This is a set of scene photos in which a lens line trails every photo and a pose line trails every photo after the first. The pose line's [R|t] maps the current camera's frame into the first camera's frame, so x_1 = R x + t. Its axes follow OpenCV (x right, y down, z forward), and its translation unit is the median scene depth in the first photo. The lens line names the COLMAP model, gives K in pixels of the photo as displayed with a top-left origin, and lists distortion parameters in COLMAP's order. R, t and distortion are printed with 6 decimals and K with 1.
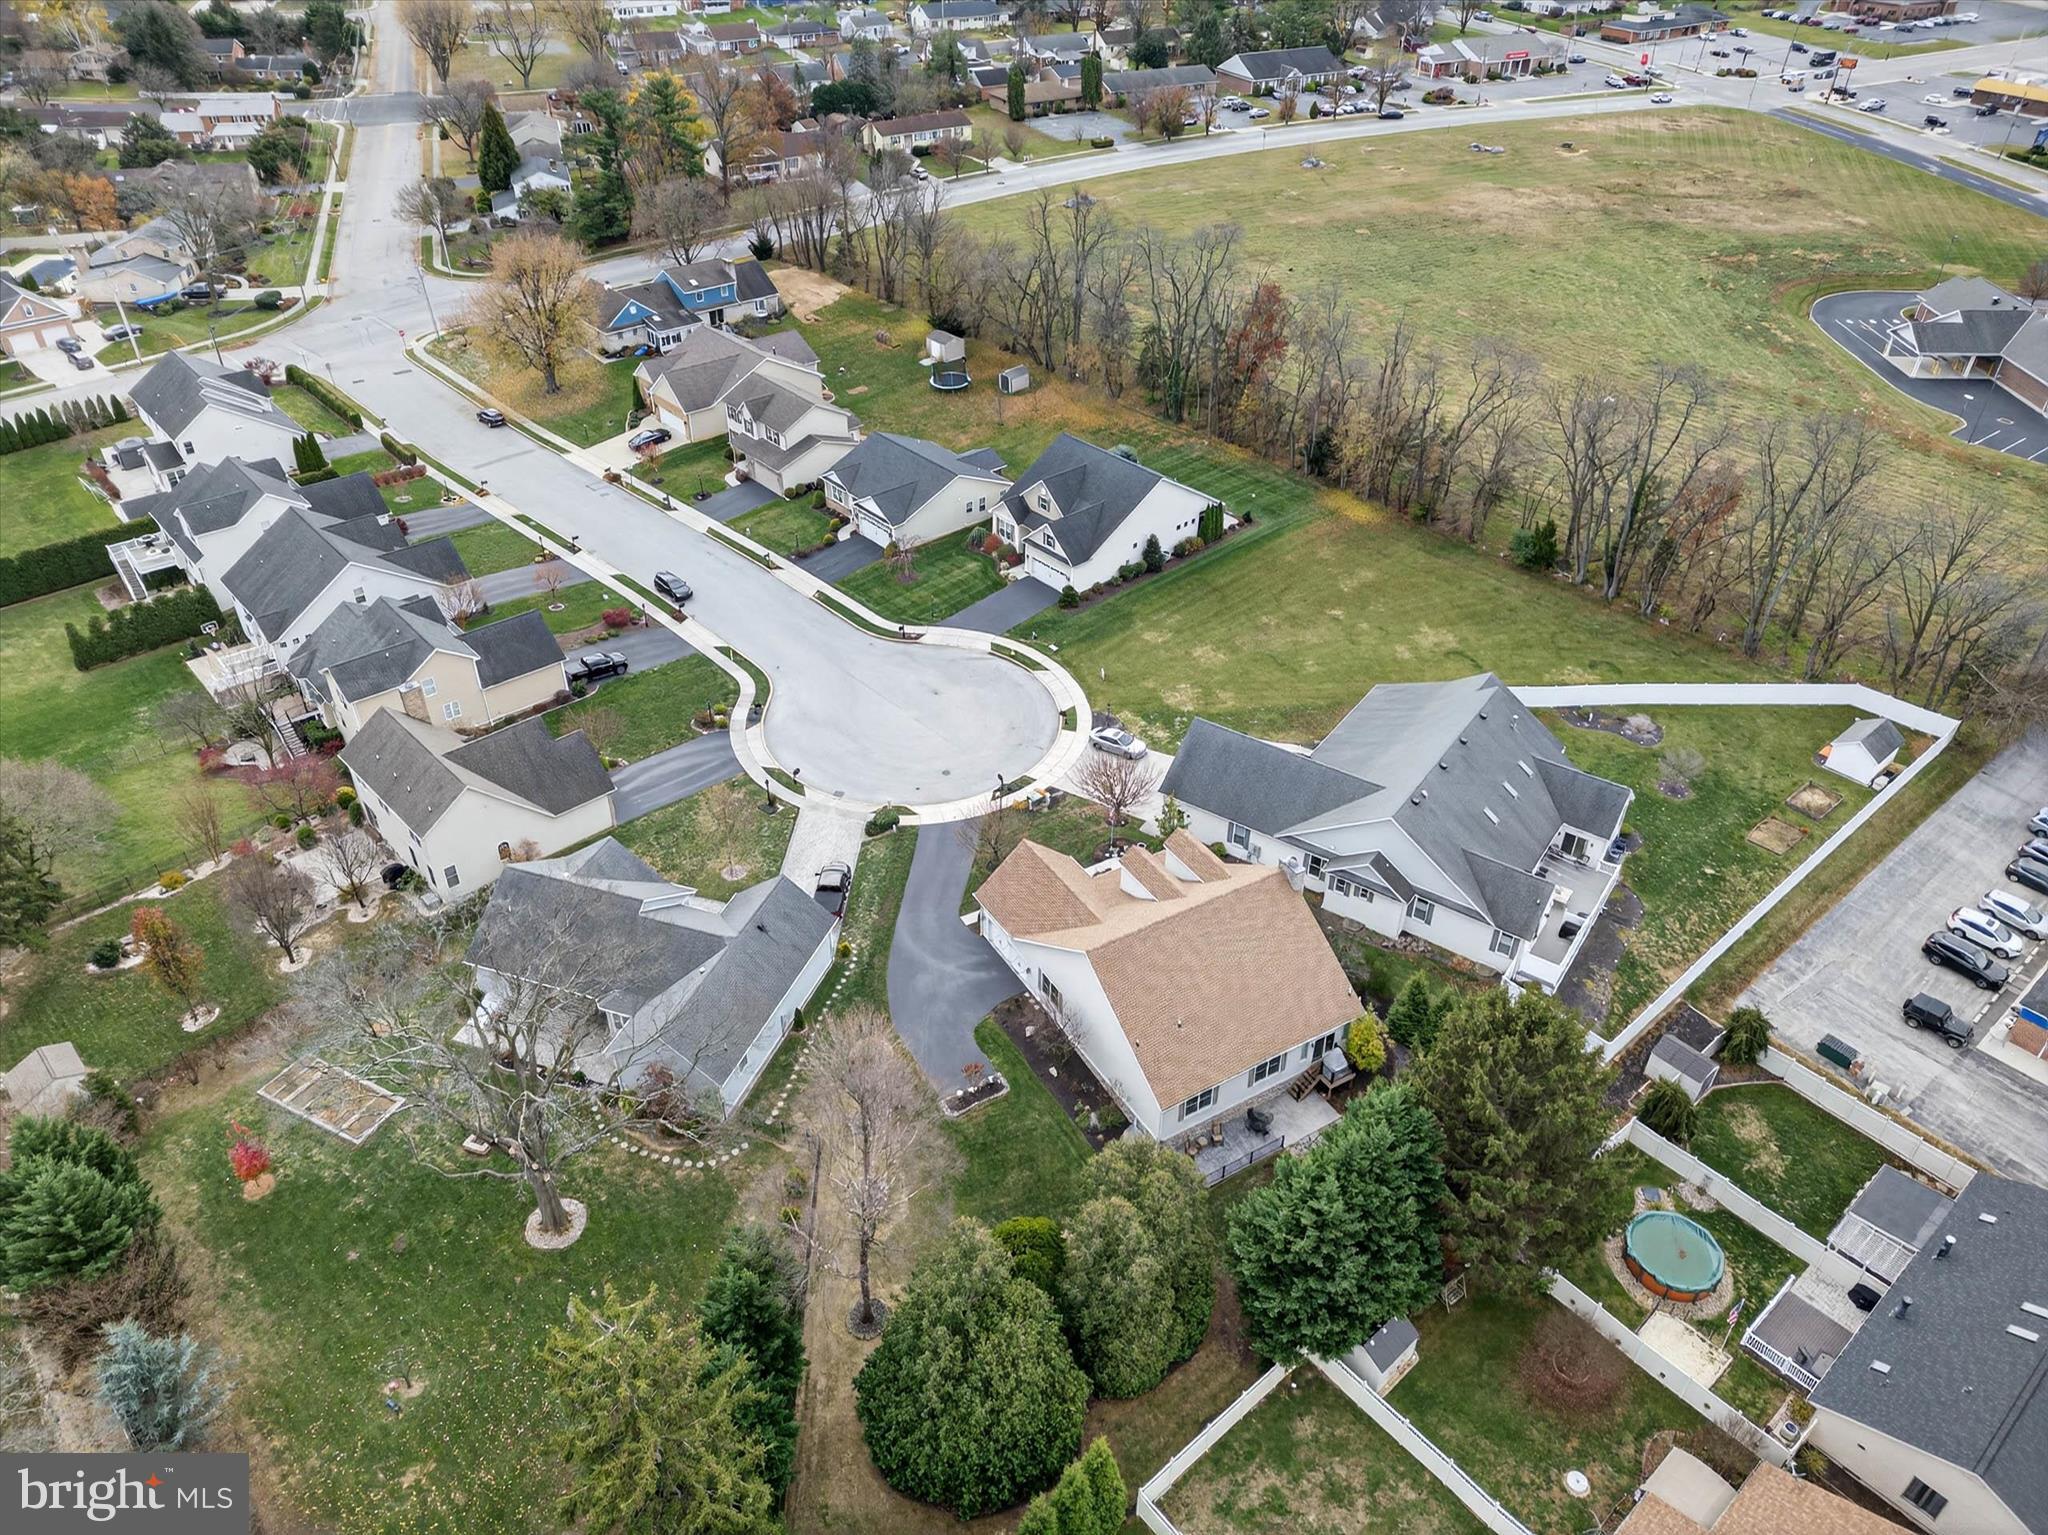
lens RADIAL K [[1465.2, 0, 1055.8], [0, 1465.2, 737.2], [0, 0, 1]] dist [0.090981, -0.108852]
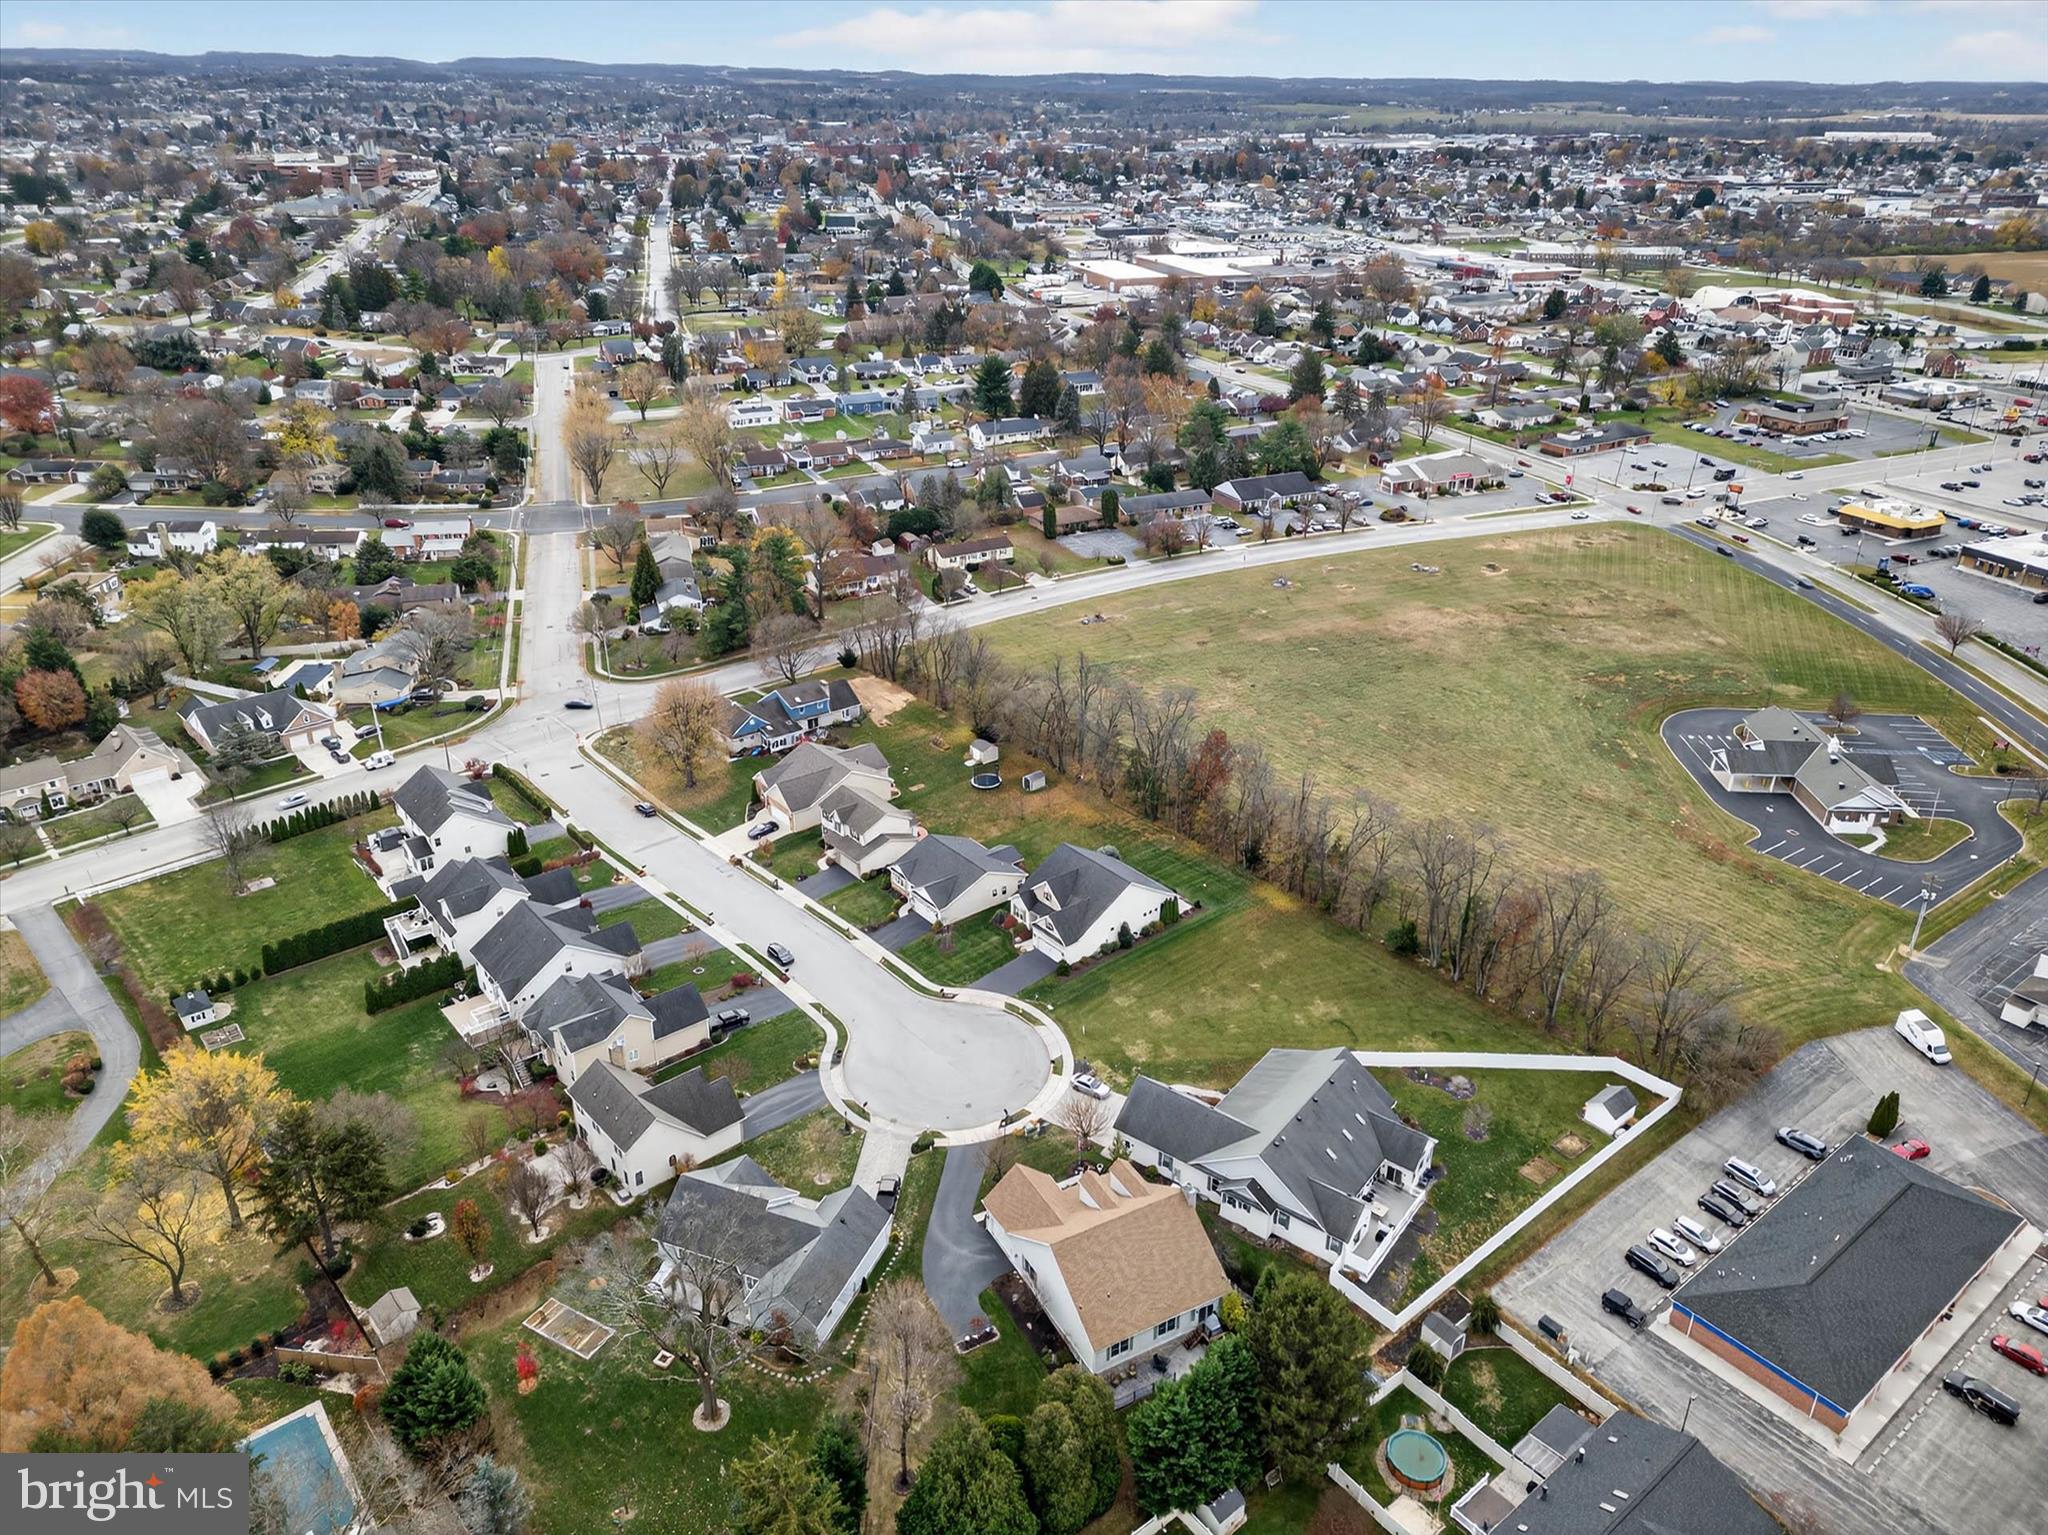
lens RADIAL K [[1465.2, 0, 1055.8], [0, 1465.2, 737.2], [0, 0, 1]] dist [0.090981, -0.108852]
pose [[0.999378, 0.017812, -0.030434, 0.046360], [-0.022773, 0.984947, -0.171351, -0.083634], [0.026924, 0.171937, 0.984740, -0.465582]]
